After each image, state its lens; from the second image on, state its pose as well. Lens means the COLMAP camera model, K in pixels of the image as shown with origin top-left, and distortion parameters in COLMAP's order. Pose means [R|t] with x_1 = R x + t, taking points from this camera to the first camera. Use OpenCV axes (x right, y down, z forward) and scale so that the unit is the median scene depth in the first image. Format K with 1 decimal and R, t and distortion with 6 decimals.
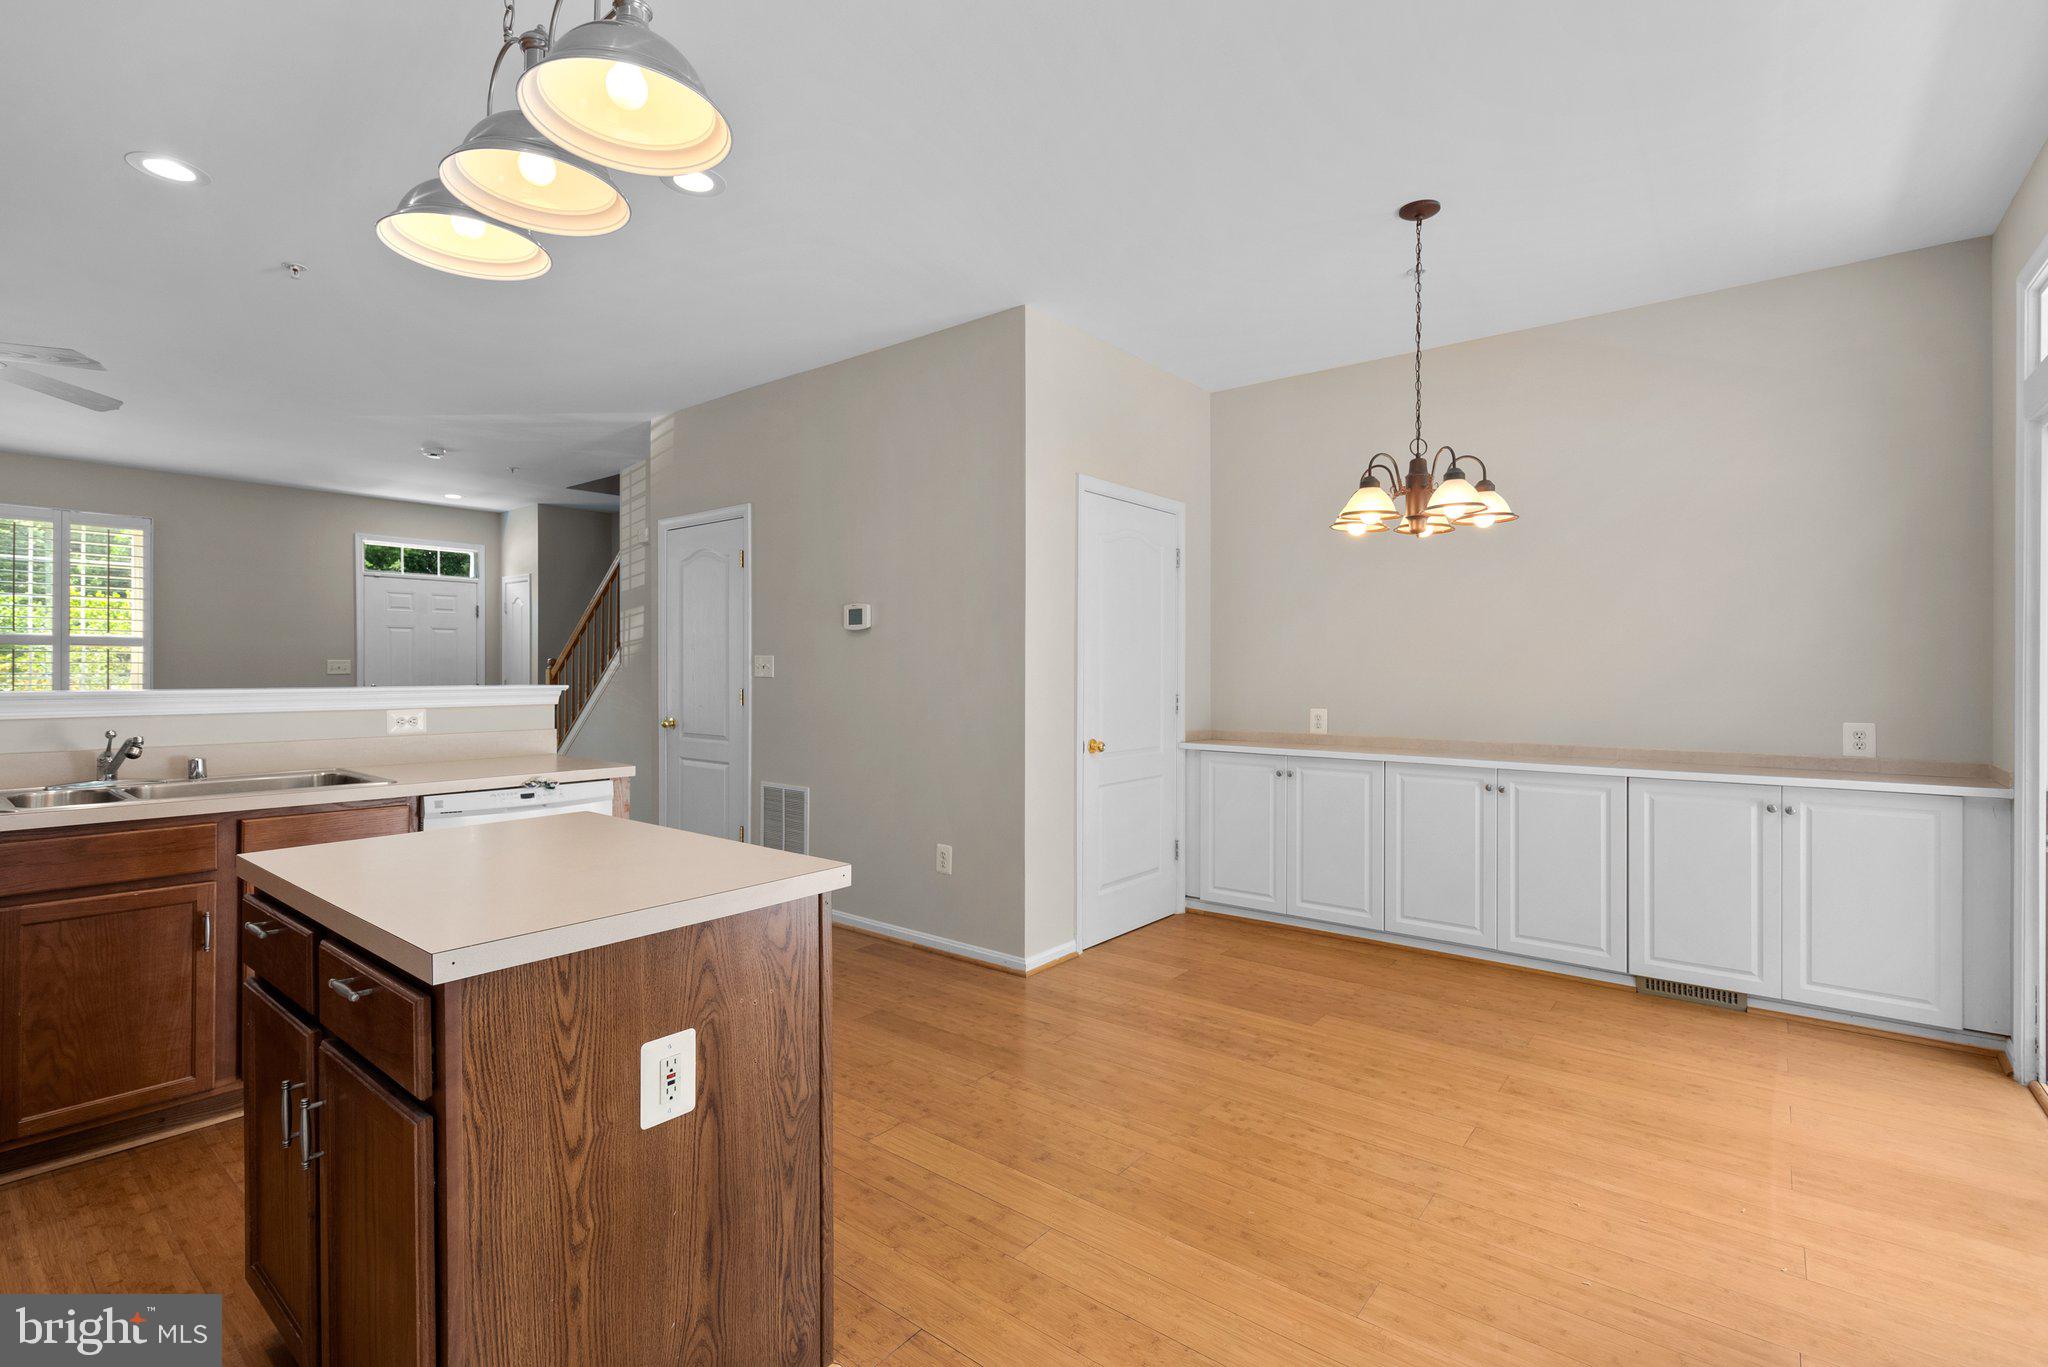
lens RADIAL K [[939.1, 0, 1023.4], [0, 939.1, 673.8], [0, 0, 1]] dist [-0.003230, 0.001113]
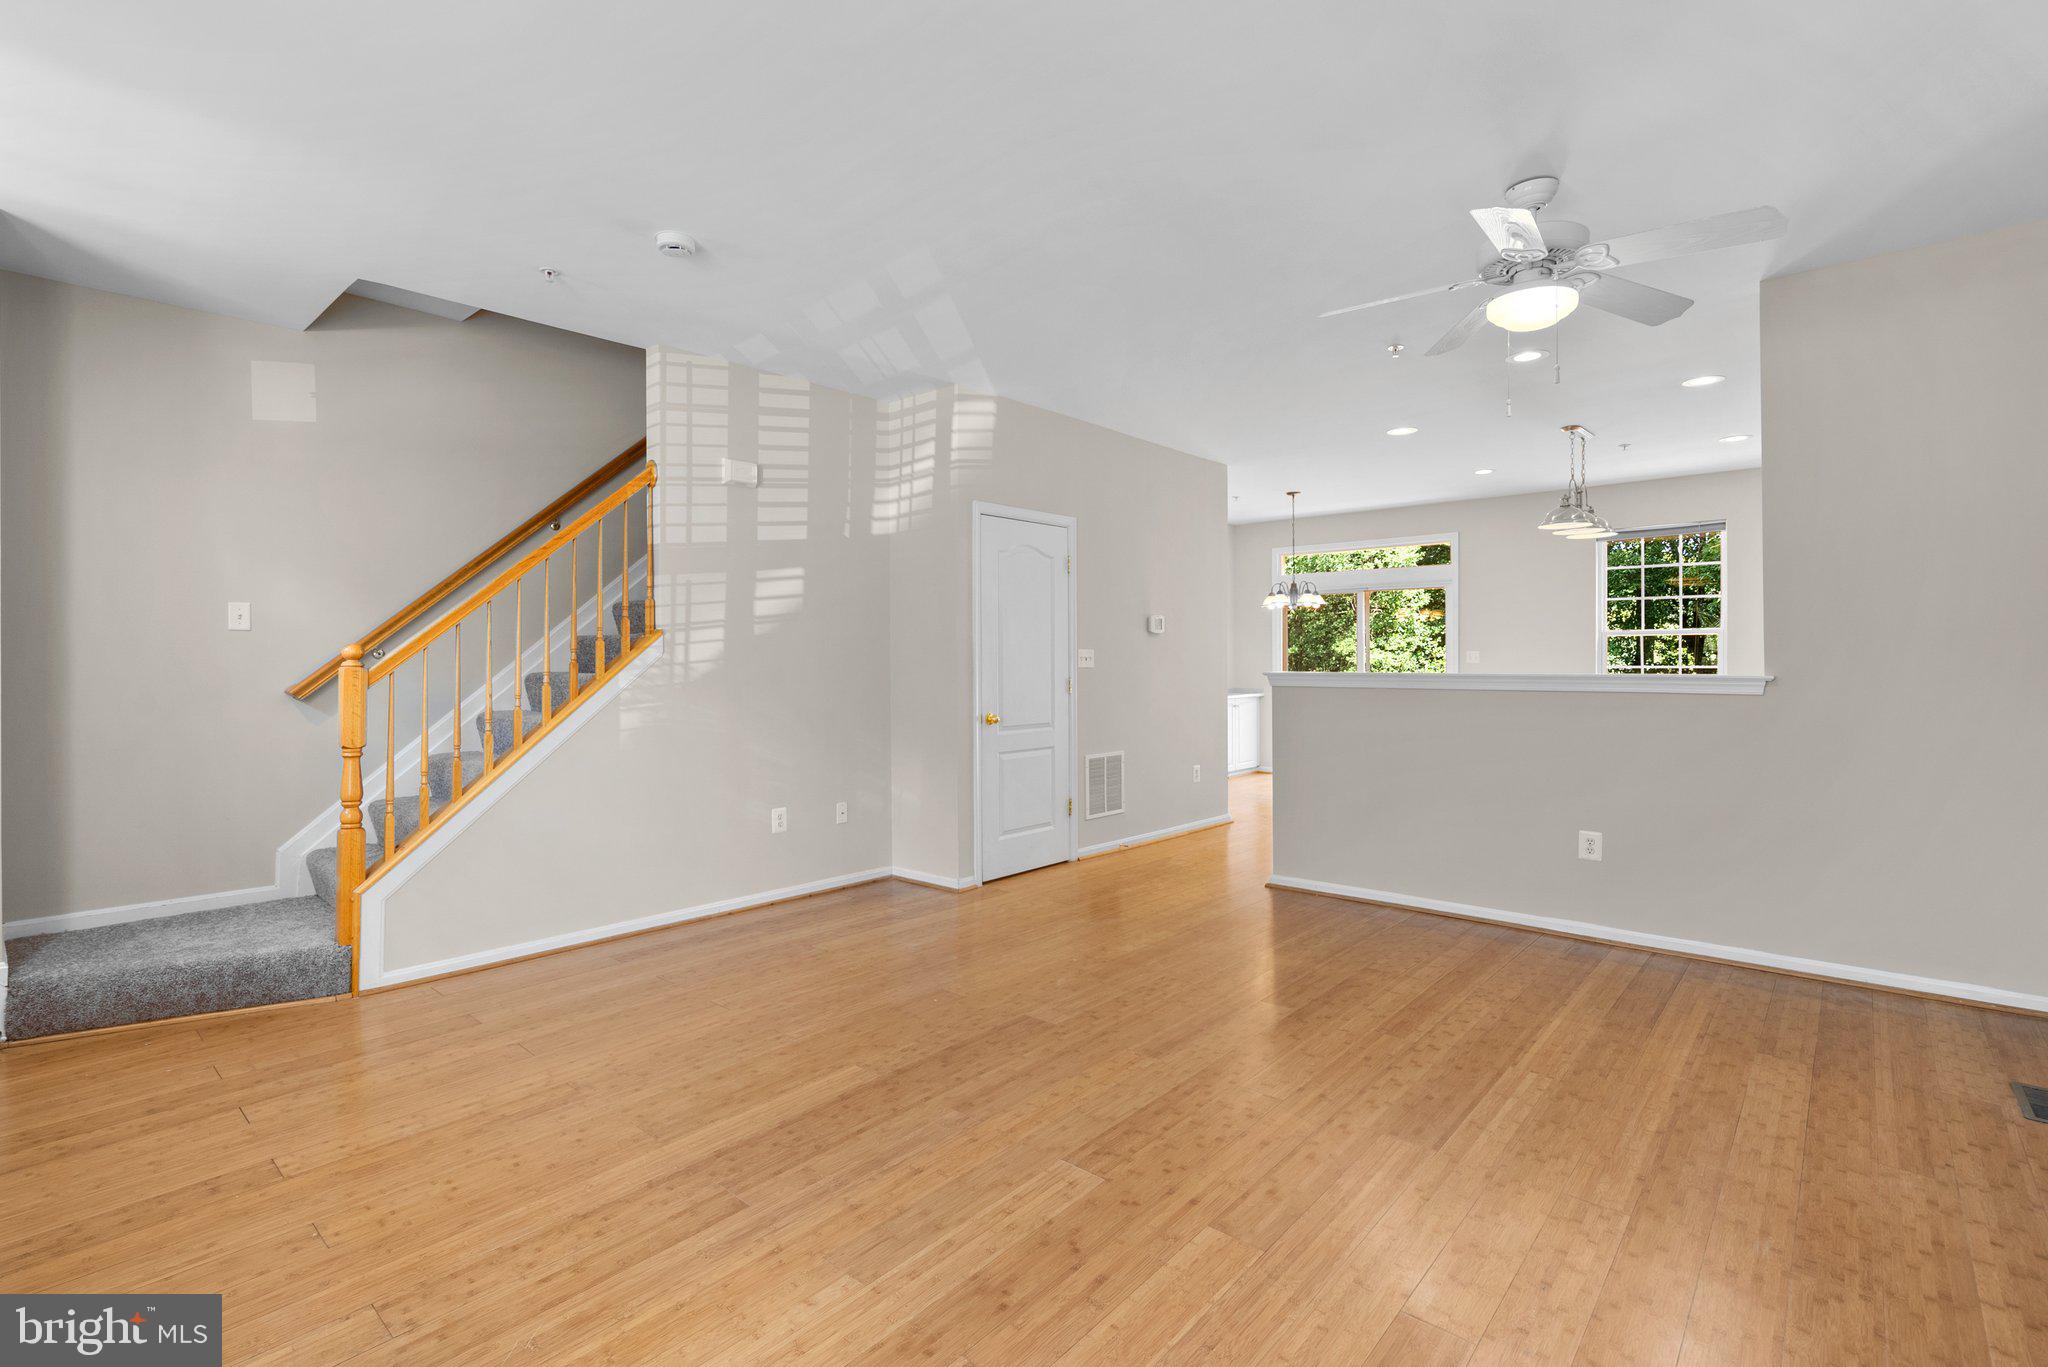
lens RADIAL K [[939.1, 0, 1023.4], [0, 939.1, 673.8], [0, 0, 1]] dist [-0.003230, 0.001113]
pose [[0.050356, -0.016767, 0.998591, -1.694153], [0.011837, 0.999799, 0.016190, -0.010693], [-0.998661, 0.011005, 0.050544, 1.173677]]
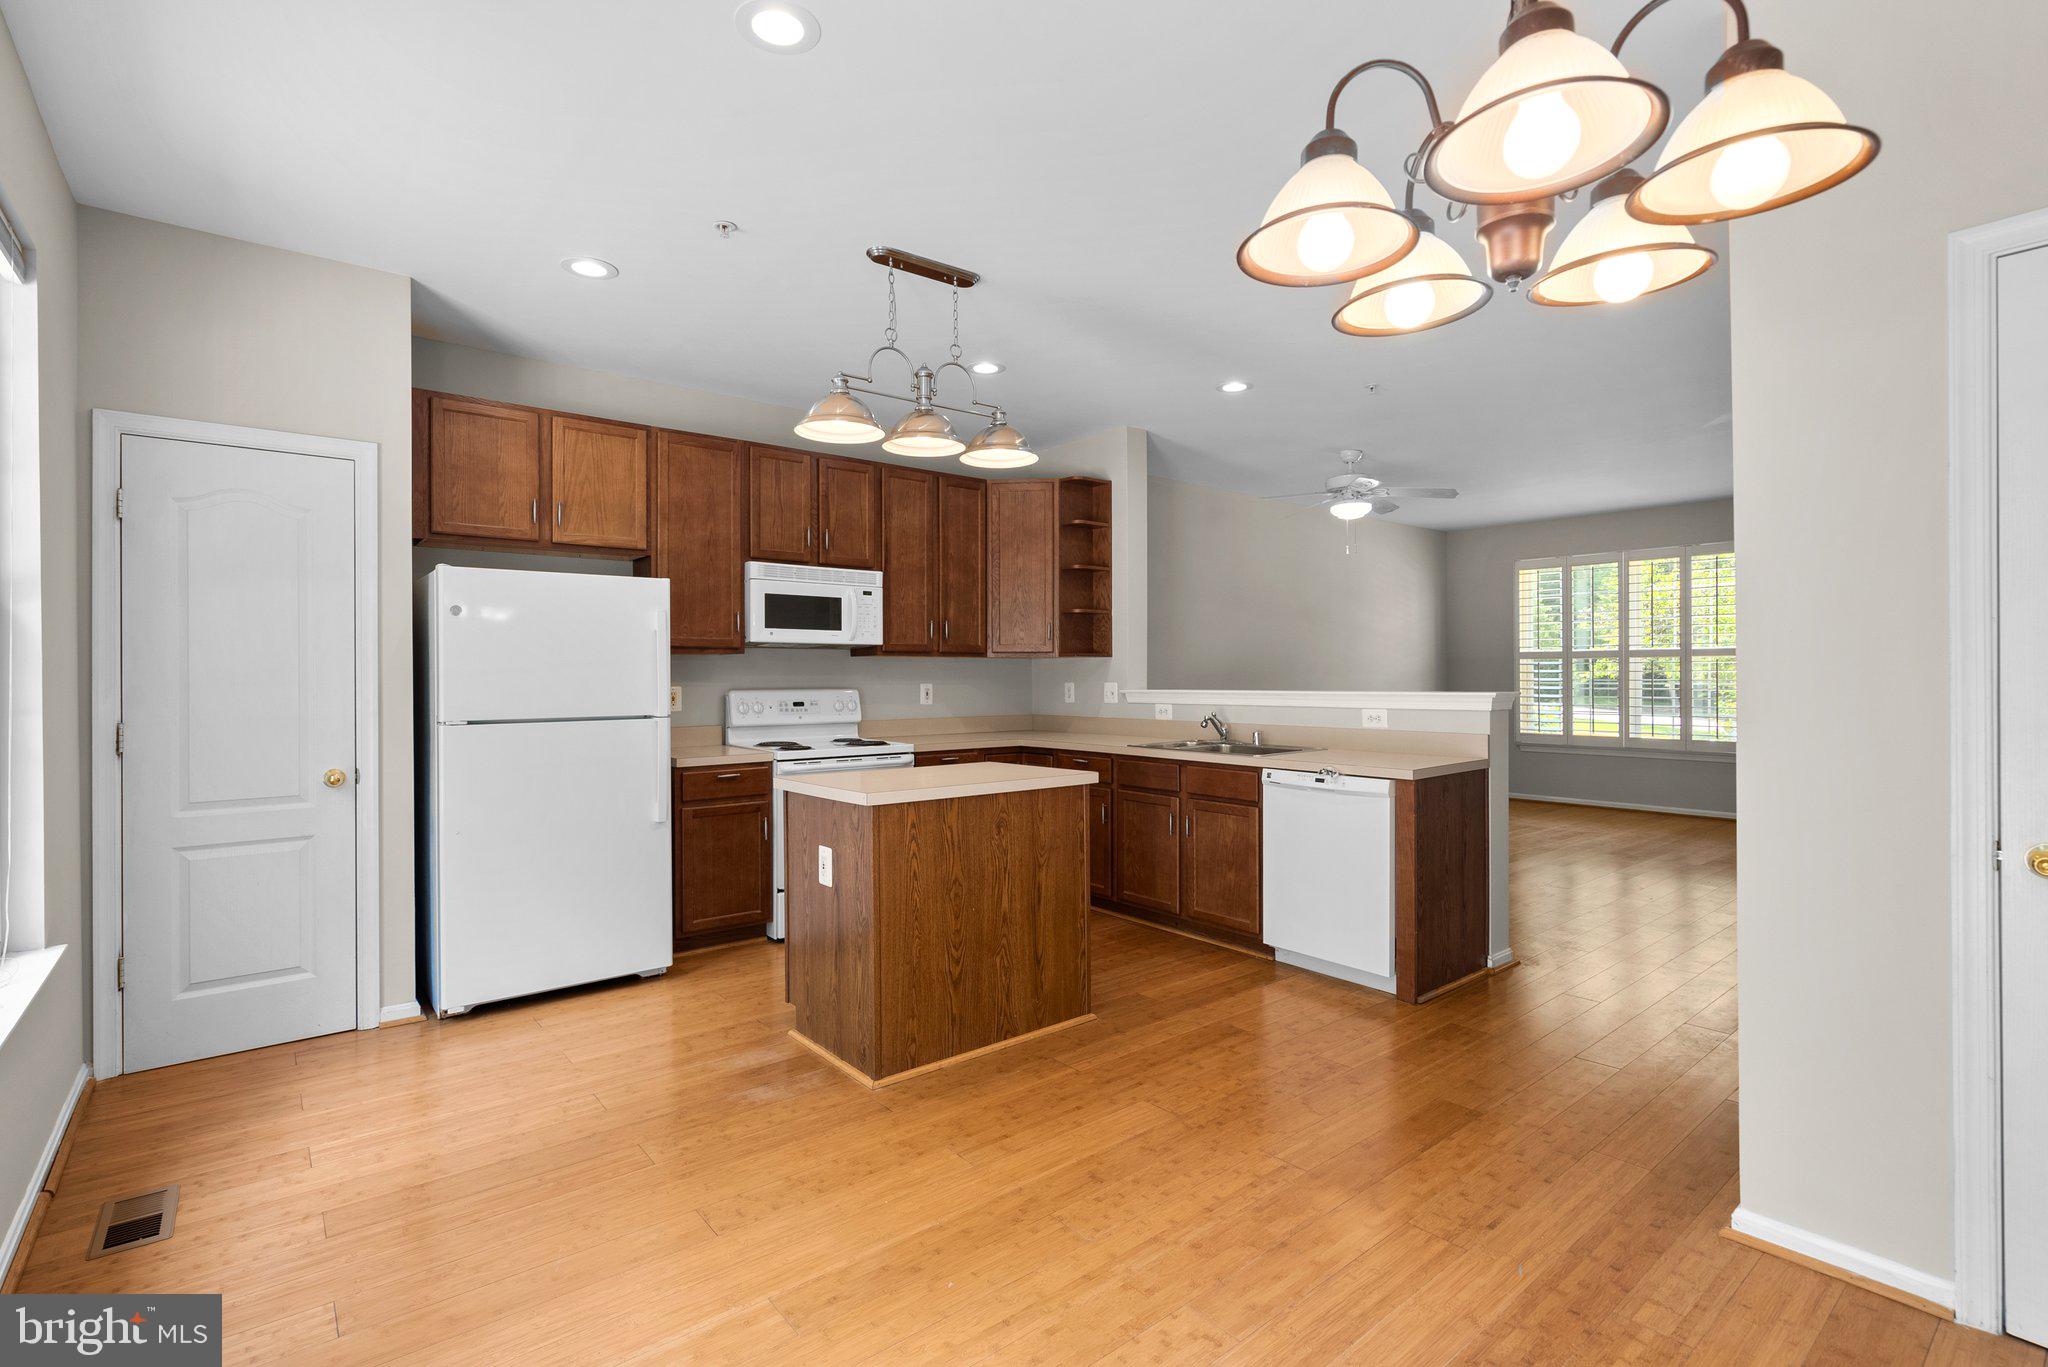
lens RADIAL K [[948.0, 0, 1024.0], [0, 948.0, 683.5], [0, 0, 1]] dist [-0.000795, 0.000511]
pose [[-0.203727, 0.006082, -0.979009, 0.564047], [-0.000203, 0.999980, 0.006255, -0.004121], [0.979028, 0.001474, -0.203722, 0.633441]]
